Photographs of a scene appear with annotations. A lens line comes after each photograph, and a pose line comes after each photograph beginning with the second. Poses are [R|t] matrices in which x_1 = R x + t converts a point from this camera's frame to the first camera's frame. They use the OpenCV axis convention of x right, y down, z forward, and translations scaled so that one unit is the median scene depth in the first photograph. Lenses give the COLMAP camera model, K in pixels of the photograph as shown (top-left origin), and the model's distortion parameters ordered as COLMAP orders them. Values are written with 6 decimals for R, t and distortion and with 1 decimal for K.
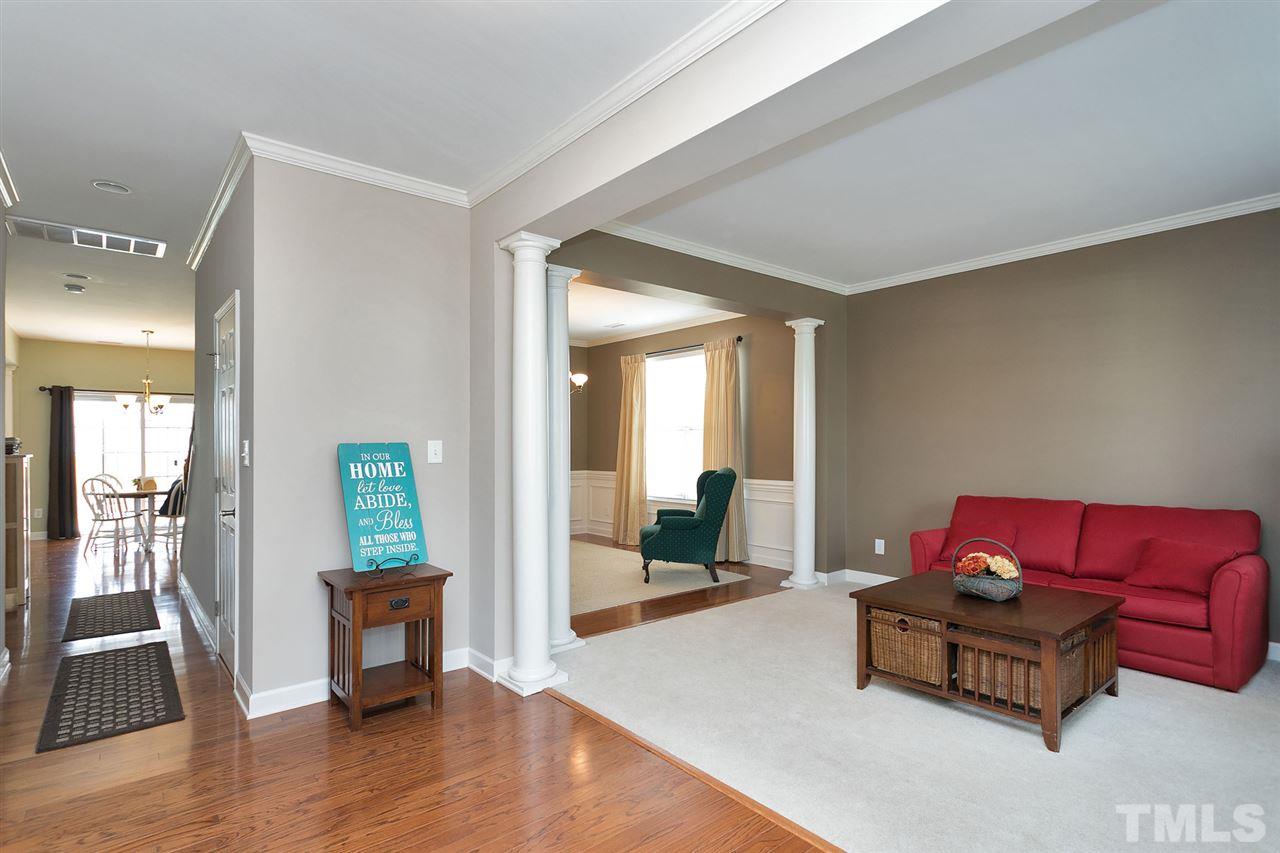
lens RADIAL K [[660.9, 0, 639.2], [0, 660.9, 432.8], [0, 0, 1]] dist [-0.011094, 0.005360]
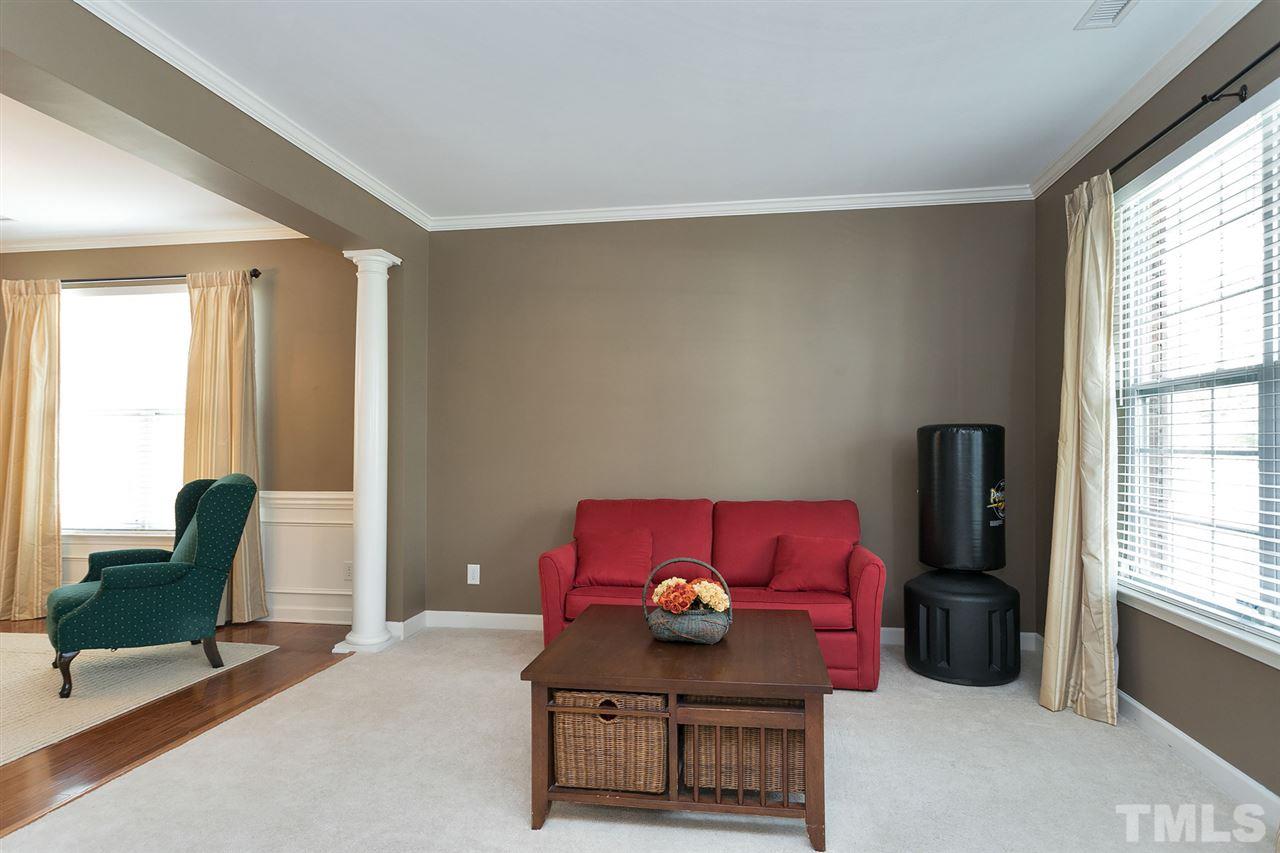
lens RADIAL K [[683.4, 0, 636.2], [0, 683.4, 437.5], [0, 0, 1]] dist [0.003603, 0.001281]
pose [[0.751609, 0.007505, 0.659567, -0.008442], [-0.007303, 0.999969, -0.003056, 0.018834], [-0.659569, -0.002520, 0.751640, 0.291873]]
